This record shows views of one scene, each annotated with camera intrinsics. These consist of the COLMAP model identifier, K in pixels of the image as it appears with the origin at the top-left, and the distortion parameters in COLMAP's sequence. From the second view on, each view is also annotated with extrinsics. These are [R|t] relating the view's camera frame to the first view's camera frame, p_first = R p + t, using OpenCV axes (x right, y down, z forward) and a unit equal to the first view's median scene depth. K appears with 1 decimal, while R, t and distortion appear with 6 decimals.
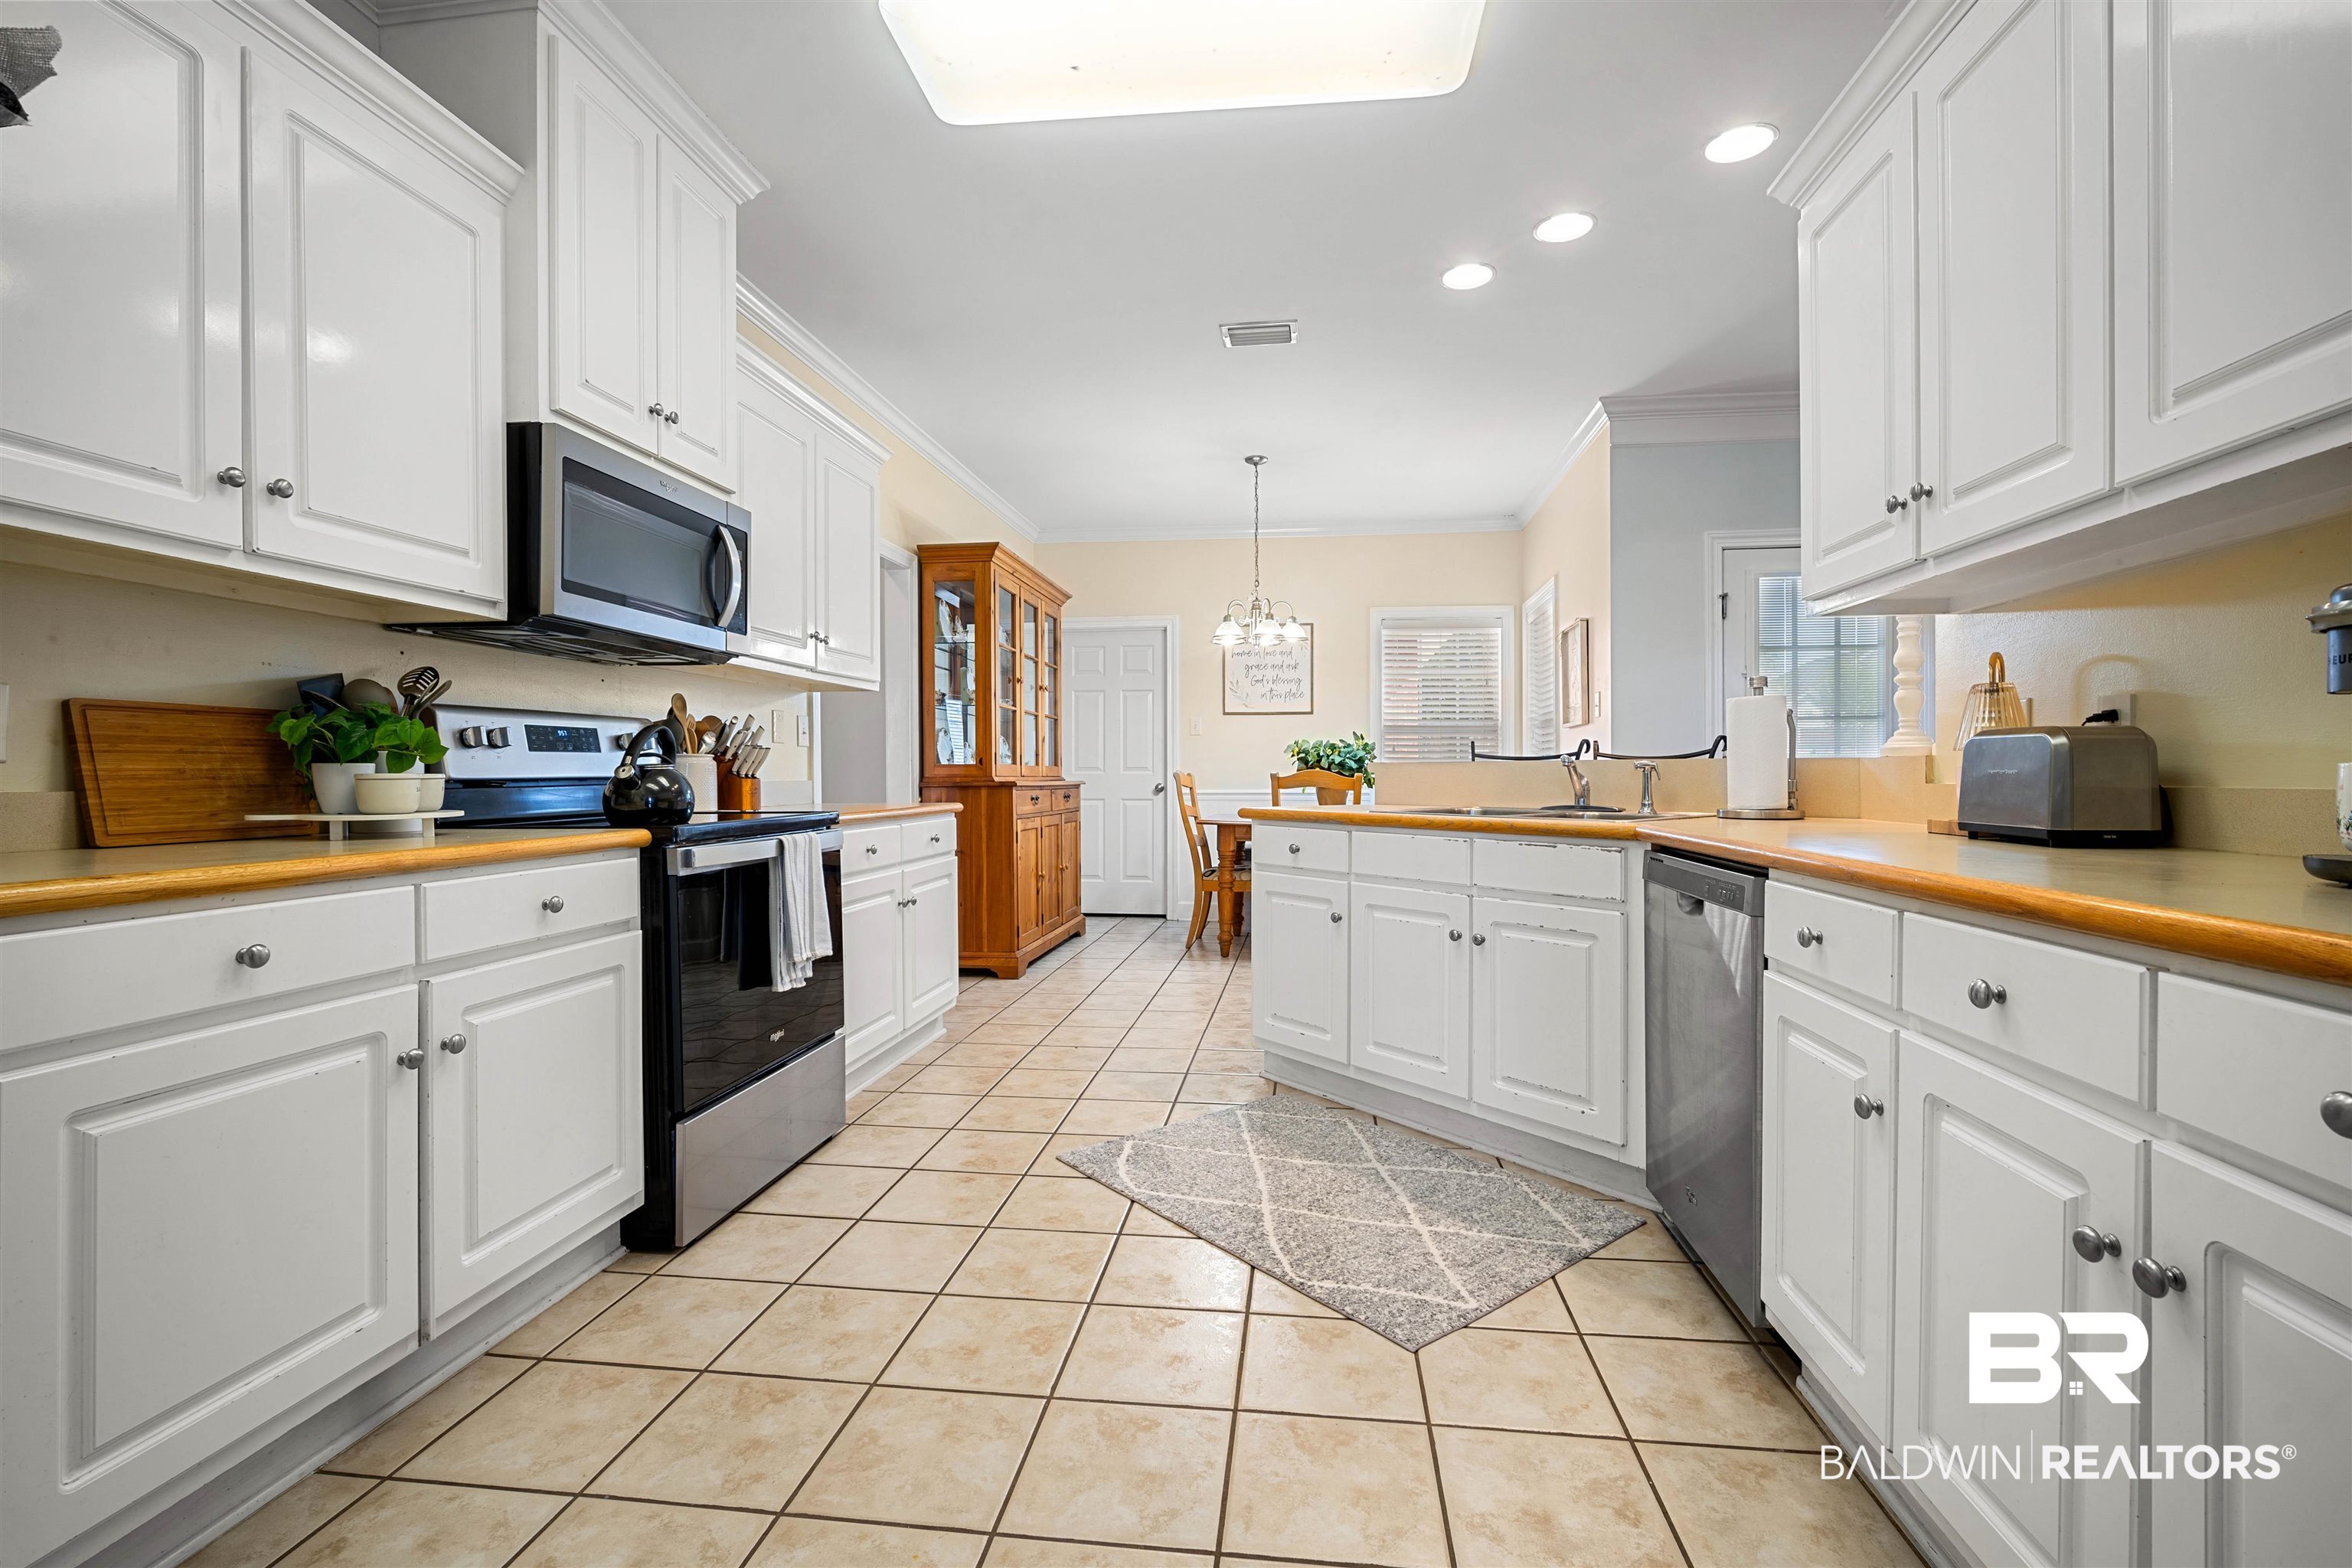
lens RADIAL K [[1050.7, 0, 1180.5], [0, 1050.7, 789.5], [0, 0, 1]] dist [-0.000104, 0.000305]
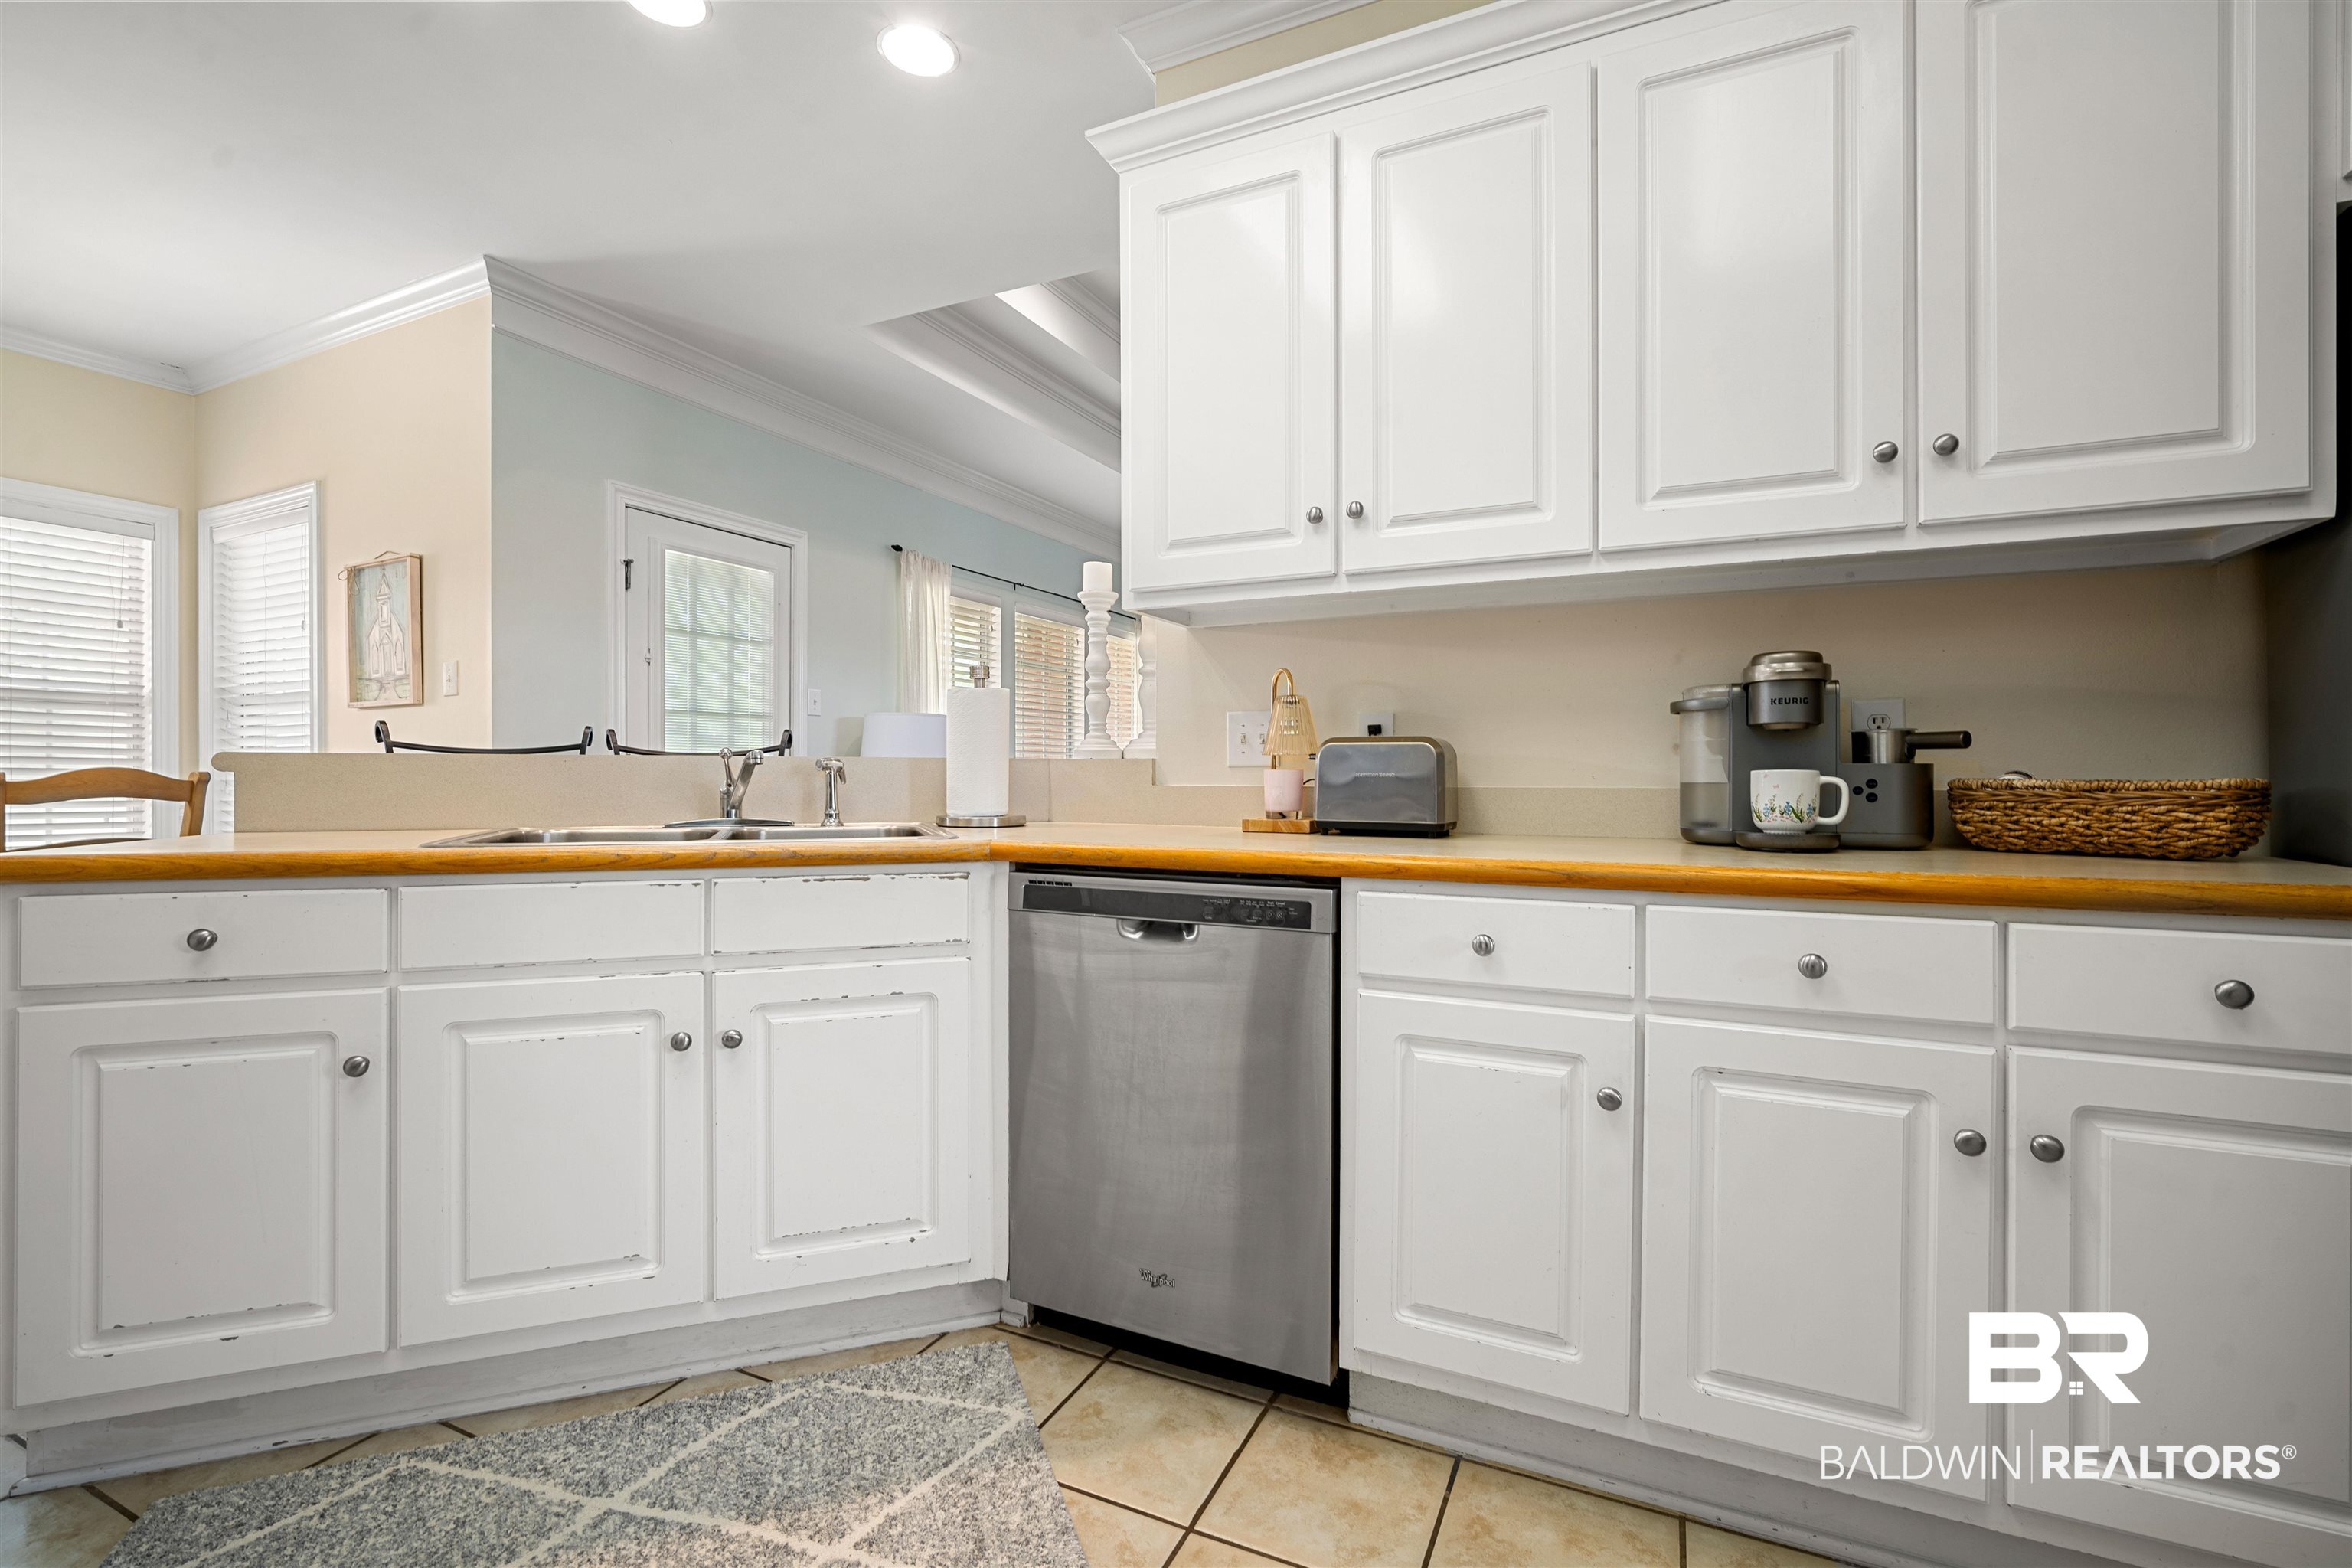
lens RADIAL K [[1035.4, 0, 1187.1], [0, 1035.4, 781.0], [0, 0, 1]] dist [-0.005511, 0.000334]
pose [[0.300495, -0.003902, 0.953775, -0.223241], [0.012400, 0.999923, 0.000184, -0.008298], [-0.953703, 0.011772, 0.300521, 0.549440]]
